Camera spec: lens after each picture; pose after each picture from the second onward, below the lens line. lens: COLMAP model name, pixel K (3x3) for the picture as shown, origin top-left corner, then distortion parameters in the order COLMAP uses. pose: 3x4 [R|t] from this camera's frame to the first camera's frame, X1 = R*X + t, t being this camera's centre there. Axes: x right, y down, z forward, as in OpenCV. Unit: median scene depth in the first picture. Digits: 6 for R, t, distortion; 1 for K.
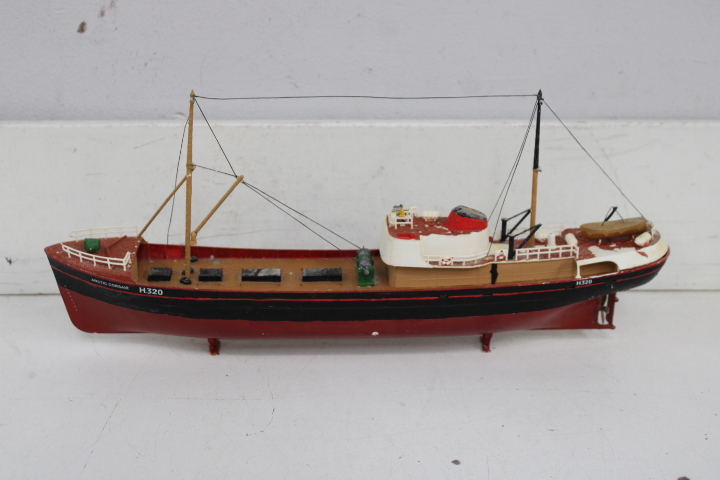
lens RADIAL K [[1059.1, 0, 363.3], [0, 1059.1, 236.3], [0, 0, 1]] dist [-0.027575, 0.000000]
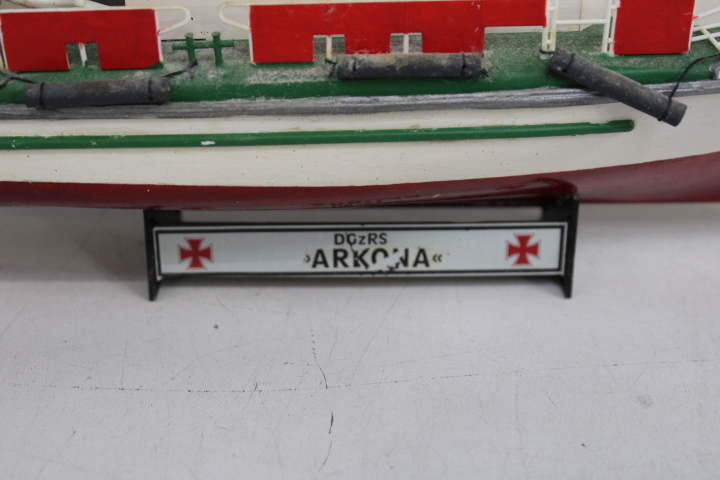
lens RADIAL K [[1021.5, 0, 355.0], [0, 1021.5, 242.2], [0, 0, 1]] dist [-0.042508, 0.000000]
pose [[0.999981, -0.003762, -0.004897, -0.062367], [0.004283, 0.993793, 0.111164, 0.045453], [0.004449, -0.111183, 0.993790, 0.525798]]
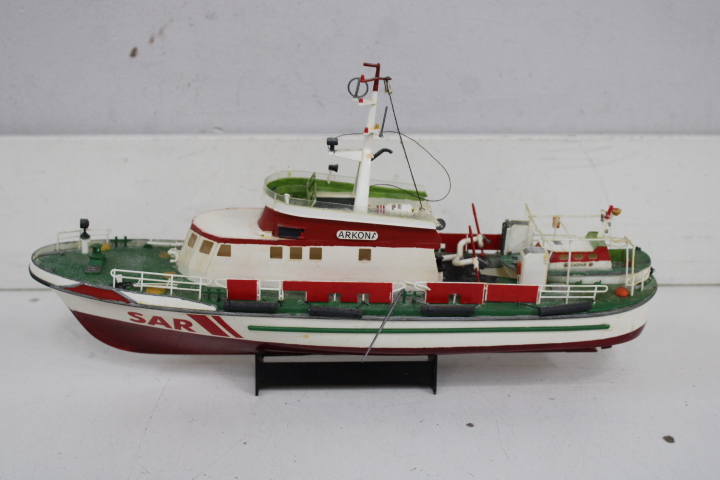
lens RADIAL K [[997.1, 0, 360.1], [0, 997.1, 234.2], [0, 0, 1]] dist [-0.045290, 0.000000]
pose [[0.999938, -0.001547, 0.011046, -0.033646], [0.001931, 0.999389, -0.034895, 0.034934], [-0.010985, 0.034915, 0.999330, -0.064269]]
